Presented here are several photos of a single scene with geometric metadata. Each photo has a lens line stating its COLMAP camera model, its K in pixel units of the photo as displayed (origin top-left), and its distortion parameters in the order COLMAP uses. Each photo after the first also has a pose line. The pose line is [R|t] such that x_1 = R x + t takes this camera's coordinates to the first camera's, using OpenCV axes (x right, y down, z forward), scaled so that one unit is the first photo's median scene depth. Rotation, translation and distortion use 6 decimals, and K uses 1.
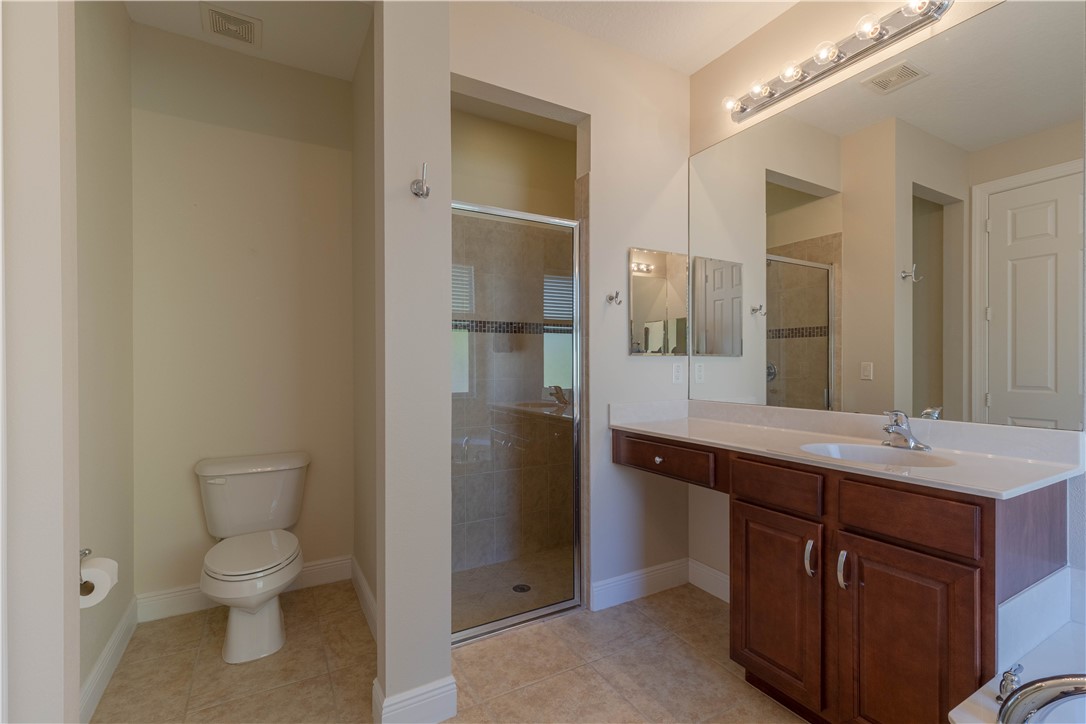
lens RADIAL K [[489.1, 0, 548.7], [0, 489.1, 363.6], [0, 0, 1]] dist [0.010298, -0.001886]
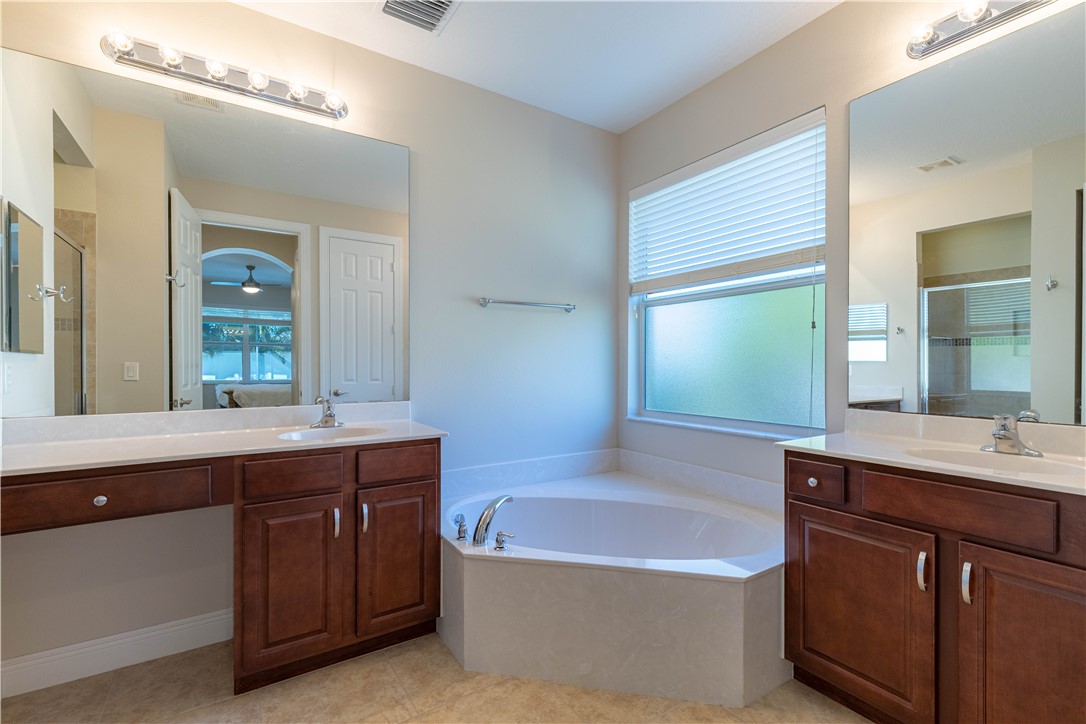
lens RADIAL K [[489.1, 0, 542.0], [0, 489.1, 360.3], [0, 0, 1]] dist [0.010298, -0.001886]
pose [[-0.040058, 0.003054, 0.999193, -0.627732], [0.000836, 0.999995, -0.003023, -0.004709], [-0.999197, 0.000714, -0.040060, 0.473610]]
